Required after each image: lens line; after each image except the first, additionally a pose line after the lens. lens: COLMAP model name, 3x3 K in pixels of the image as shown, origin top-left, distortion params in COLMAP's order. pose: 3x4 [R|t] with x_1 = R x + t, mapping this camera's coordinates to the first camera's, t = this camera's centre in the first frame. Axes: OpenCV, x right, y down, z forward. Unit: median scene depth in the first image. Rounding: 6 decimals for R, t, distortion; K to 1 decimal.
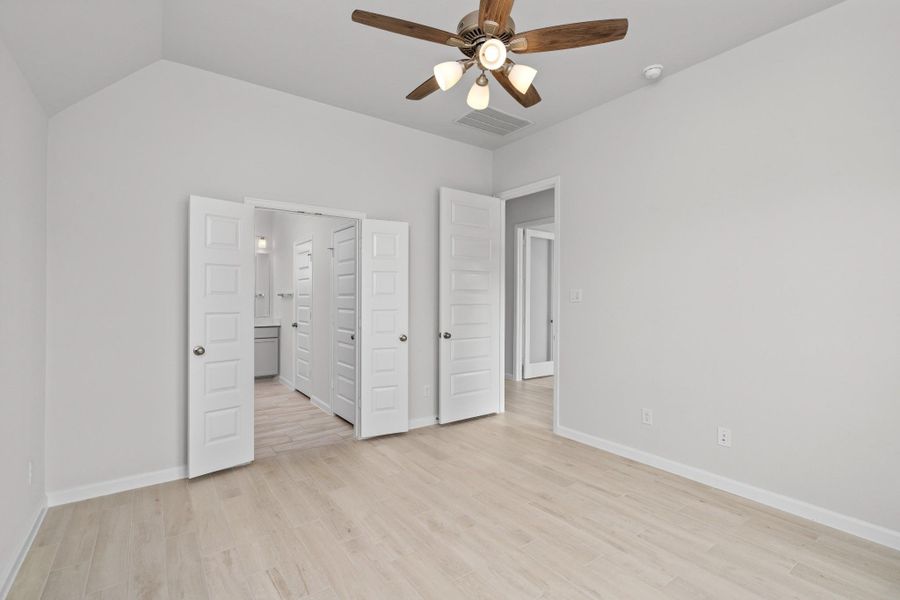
lens RADIAL K [[411.9, 0, 450.0], [0, 411.9, 300.0], [0, 0, 1]] dist [0.000465, -0.000406]
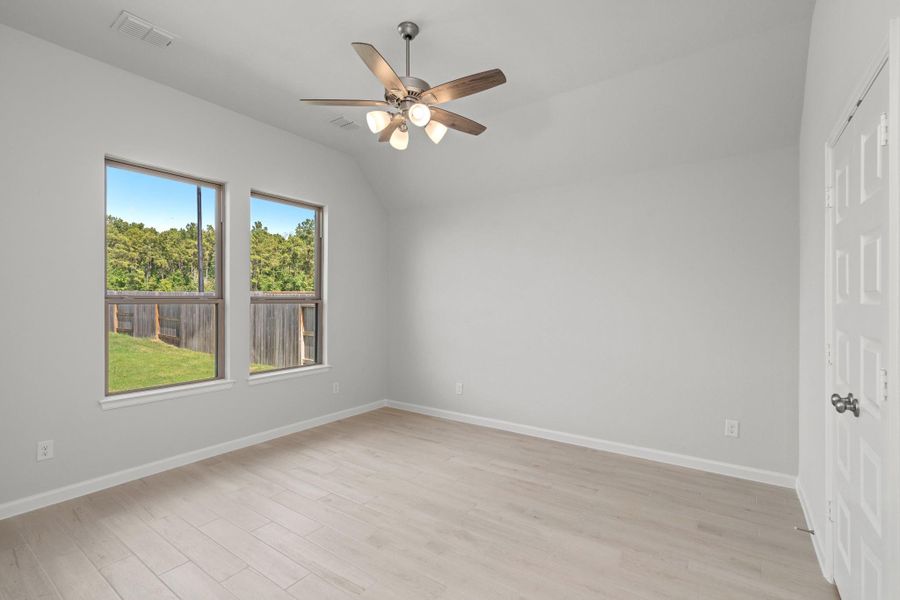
lens RADIAL K [[411.9, 0, 450.0], [0, 411.9, 300.0], [0, 0, 1]] dist [0.000465, -0.000406]
pose [[-0.948777, 0.001786, -0.315941, 0.321193], [-0.000155, 0.999981, 0.006118, -0.025520], [0.315946, 0.005853, -0.948759, 1.992780]]
